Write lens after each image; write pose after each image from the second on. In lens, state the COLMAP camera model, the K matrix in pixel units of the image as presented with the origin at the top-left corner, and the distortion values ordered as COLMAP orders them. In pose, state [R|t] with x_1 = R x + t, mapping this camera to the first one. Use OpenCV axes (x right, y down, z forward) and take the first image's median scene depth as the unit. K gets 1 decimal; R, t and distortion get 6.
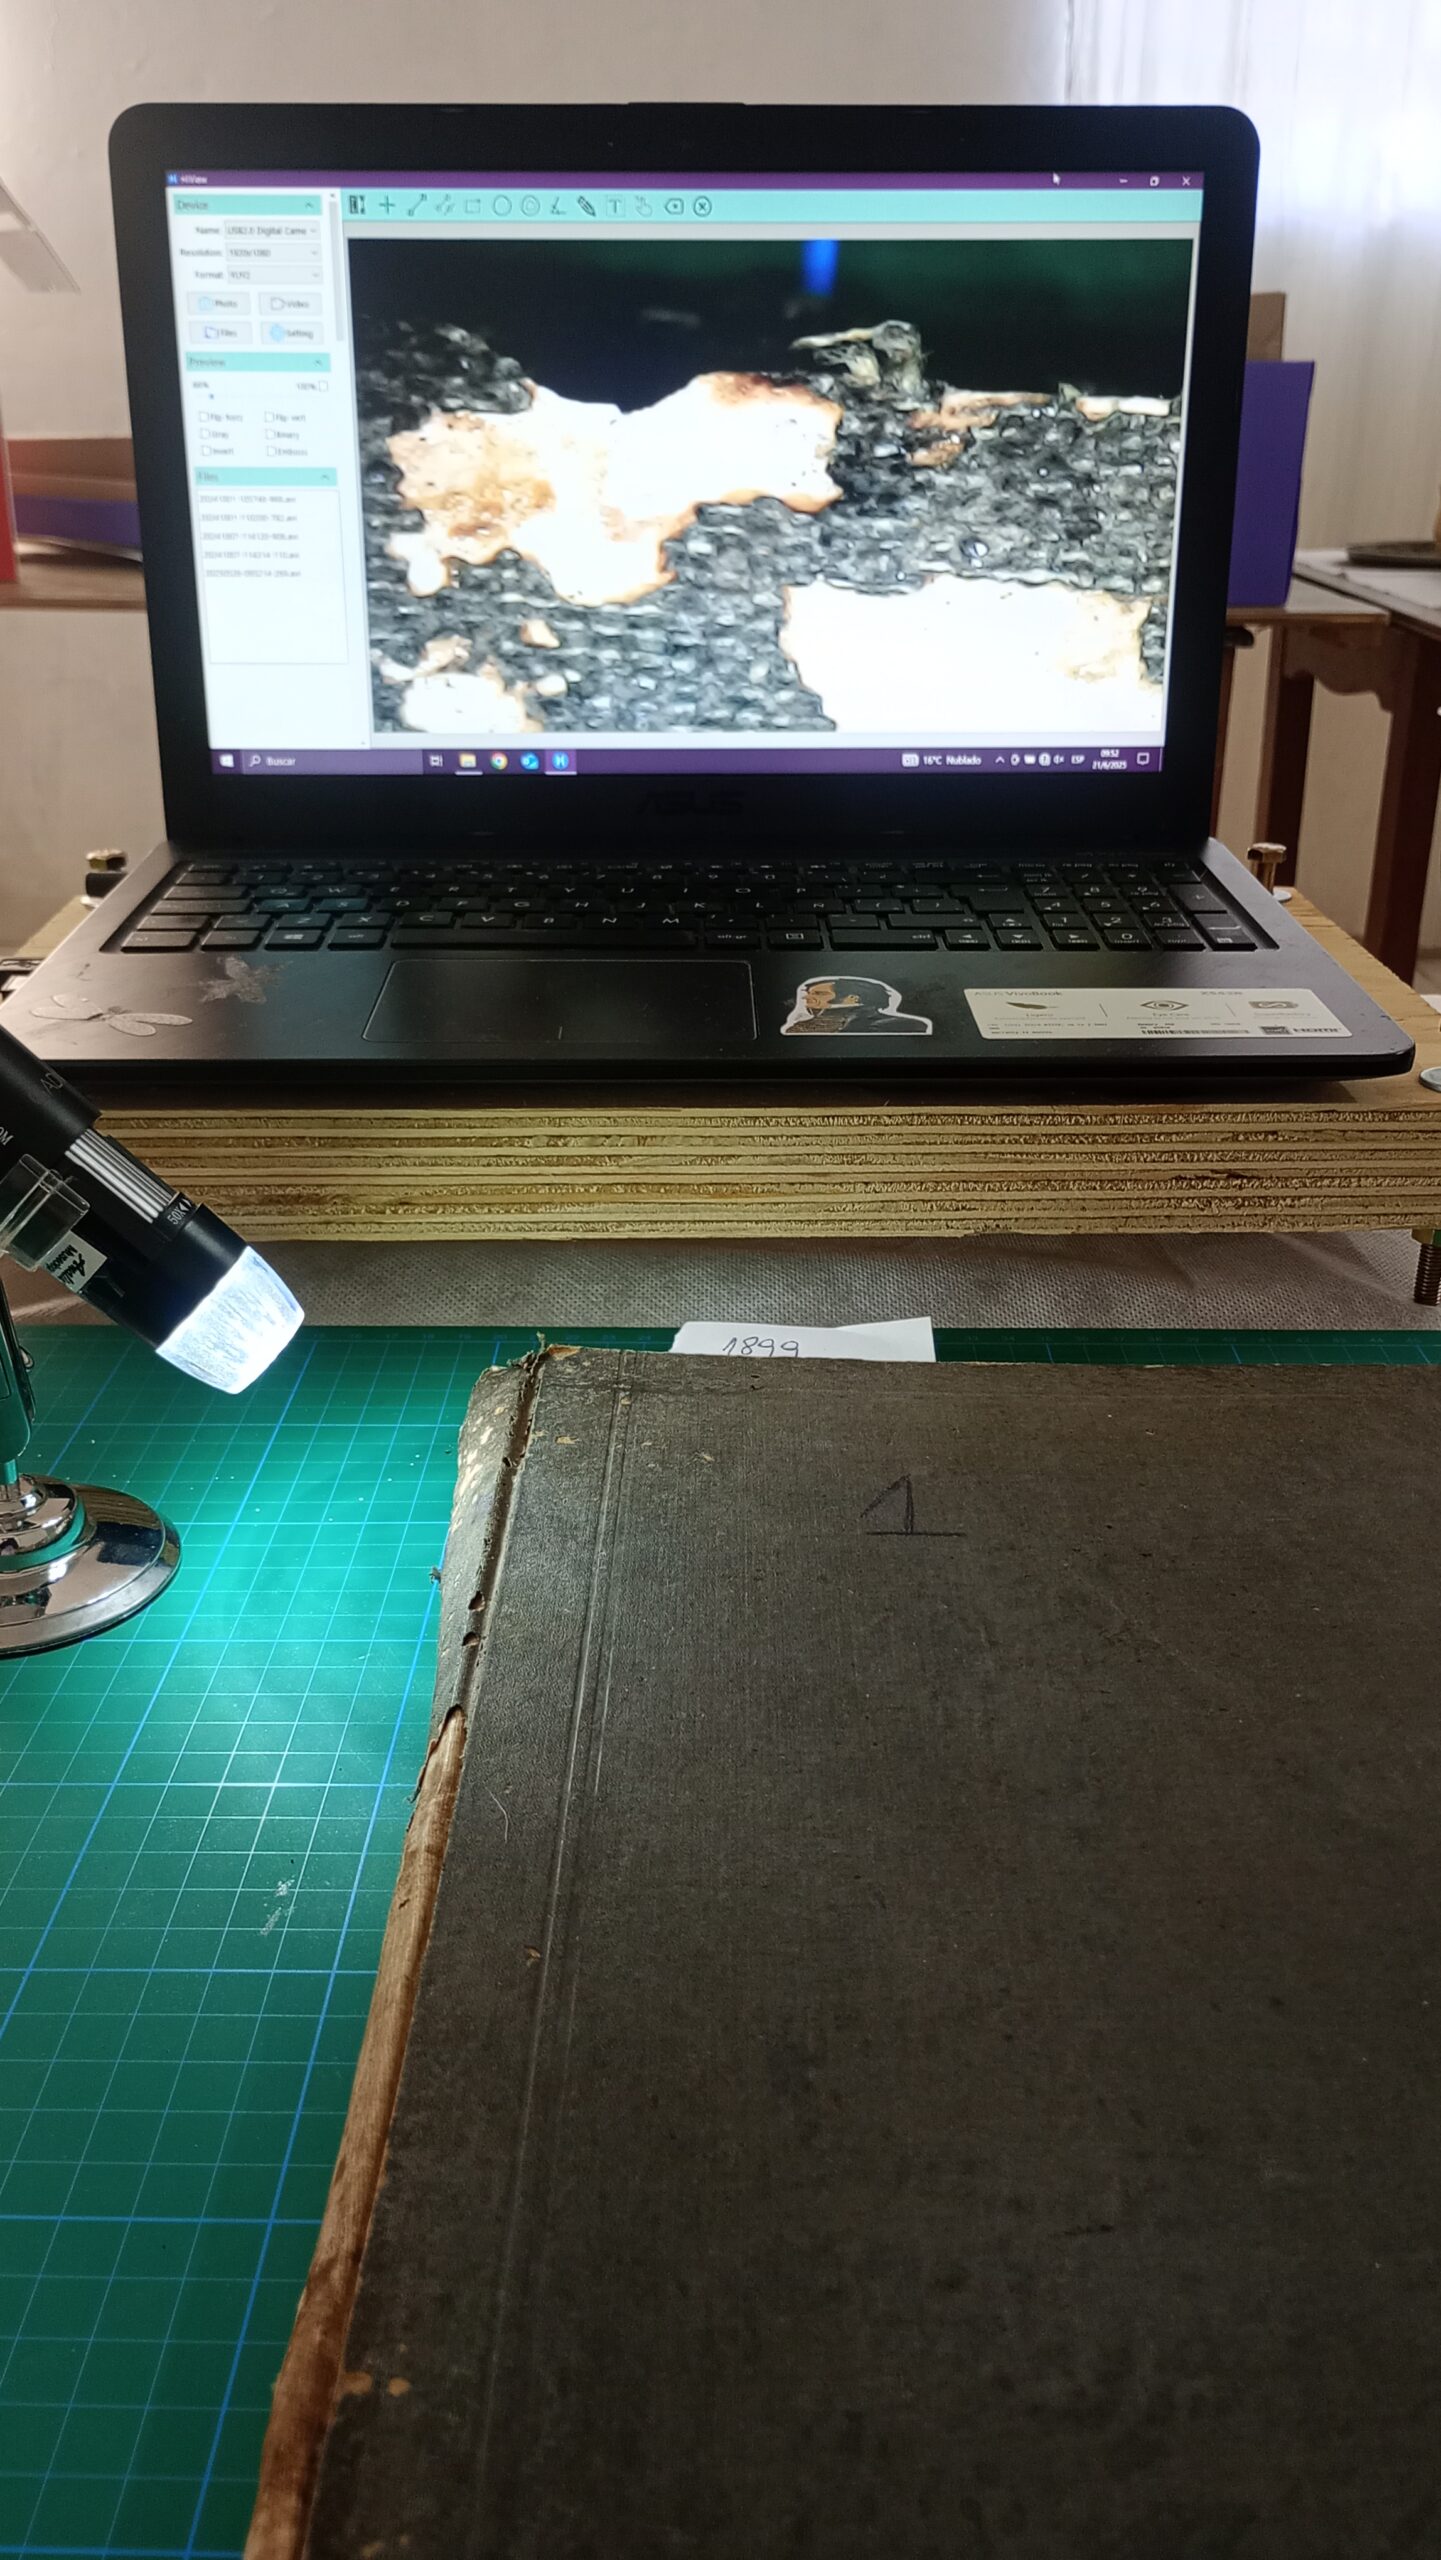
lens RADIAL K [[2153.5, 0, 720.5], [0, 2153.5, 1280.0], [0, 0, 1]] dist [0.093297, -0.118296]
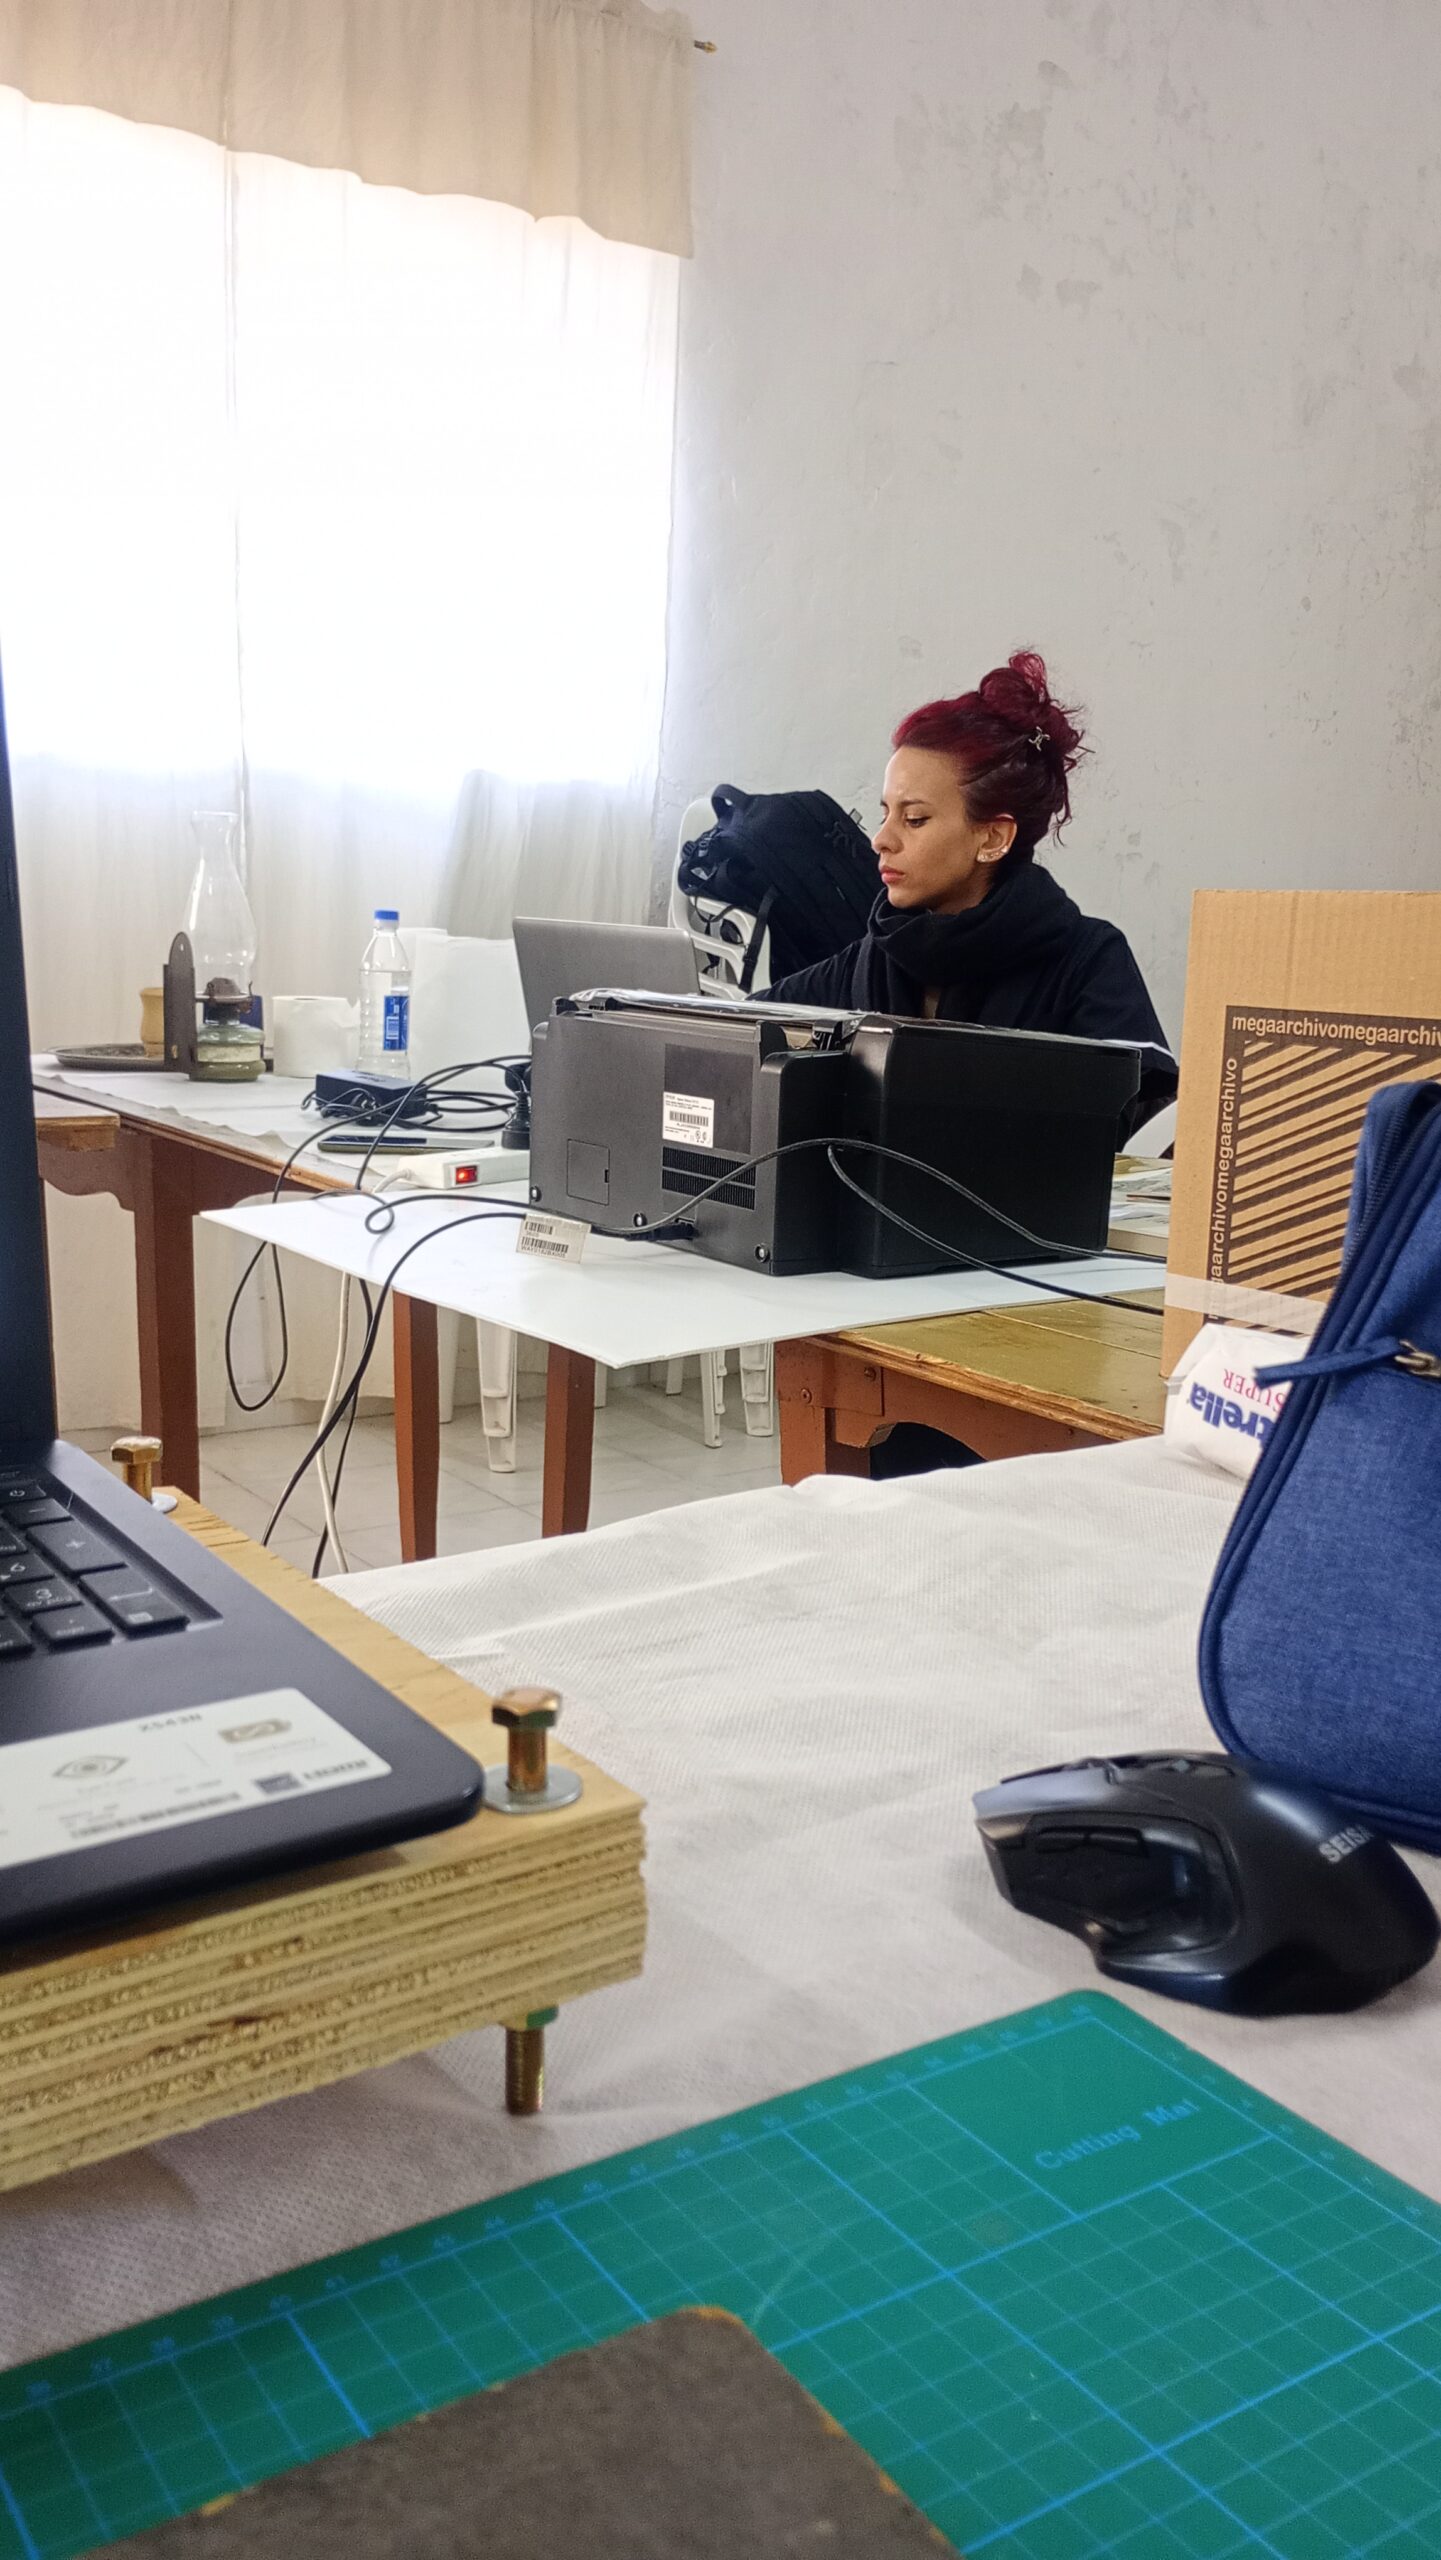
lens RADIAL K [[2153.5, 0, 720.5], [0, 2153.5, 1280.0], [0, 0, 1]] dist [0.093297, -0.118296]
pose [[0.839019, -0.088494, 0.536858, 0.032730], [0.201809, 0.966920, -0.156009, -0.128412], [-0.505293, 0.239237, 0.829123, 0.352048]]
